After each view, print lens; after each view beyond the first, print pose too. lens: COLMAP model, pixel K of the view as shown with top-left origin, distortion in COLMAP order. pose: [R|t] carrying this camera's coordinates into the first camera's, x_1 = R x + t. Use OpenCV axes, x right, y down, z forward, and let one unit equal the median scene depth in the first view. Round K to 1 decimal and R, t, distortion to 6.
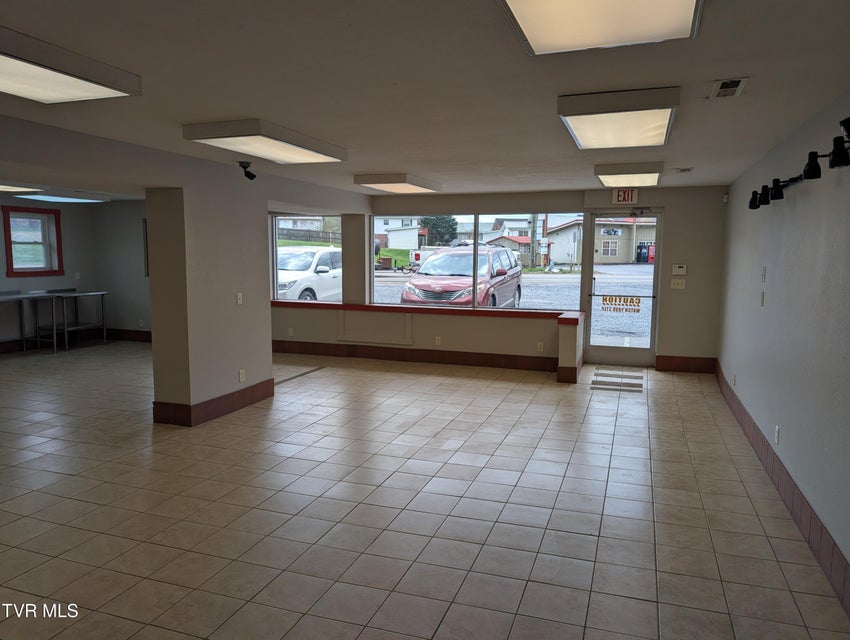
lens RADIAL K [[613.2, 0, 426.2], [0, 613.2, 323.1], [0, 0, 1]] dist [0.022262, -0.020401]
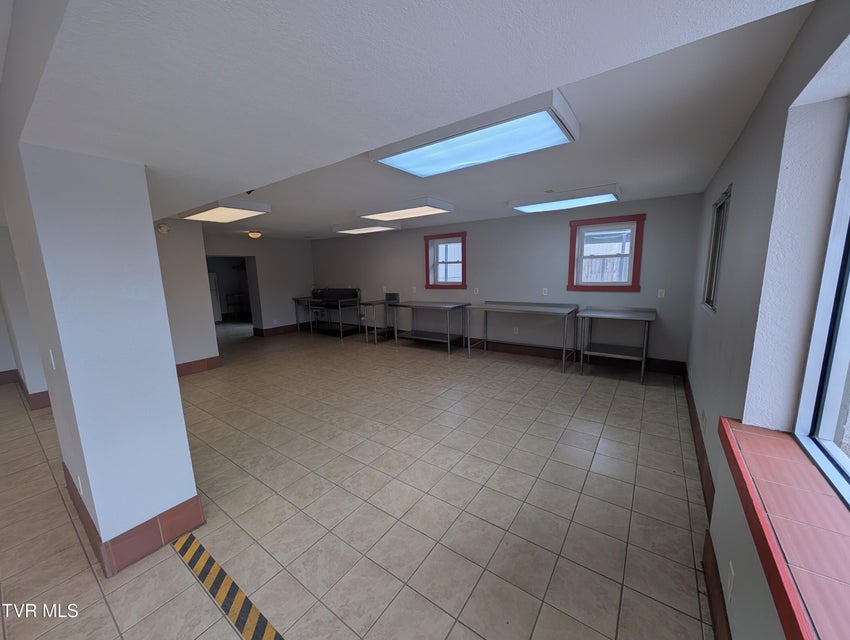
lens RADIAL K [[324.8, 0, 429.1], [0, 324.8, 324.3], [0, 0, 1]] dist [-0.001253, -0.000053]
pose [[-0.286960, 0.156578, -0.945060, -0.073368], [-0.088176, 0.978046, 0.188817, -0.096009], [0.953876, 0.137514, -0.266853, 0.874321]]
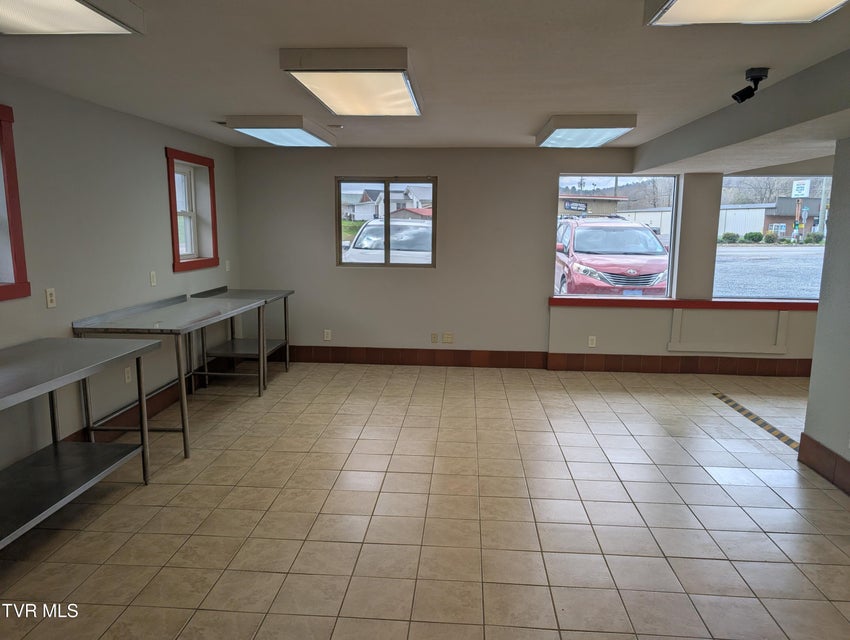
lens RADIAL K [[613.2, 0, 421.6], [0, 613.2, 325.5], [0, 0, 1]] dist [0.022262, -0.020401]
pose [[0.969026, -0.043437, 0.243109, -0.560124], [0.031761, 0.998155, 0.051744, -0.044582], [-0.244909, -0.042420, 0.968618, 0.354353]]
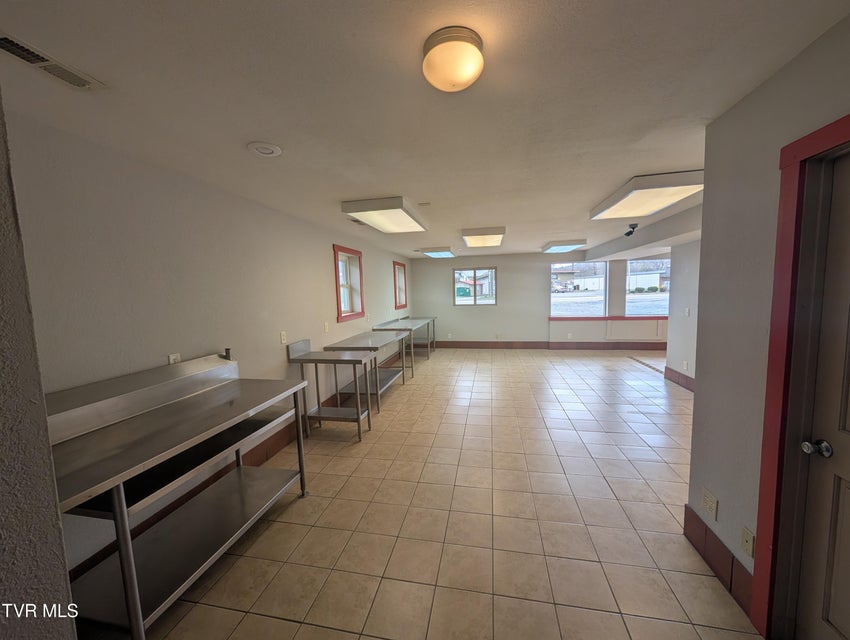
lens RADIAL K [[324.8, 0, 426.1], [0, 324.8, 323.3], [0, 0, 1]] dist [-0.001253, -0.000053]
pose [[0.990981, -0.053118, 0.123029, -0.660770], [0.055341, 0.998359, -0.014724, -0.025472], [-0.122045, 0.021399, 0.992294, 0.212443]]
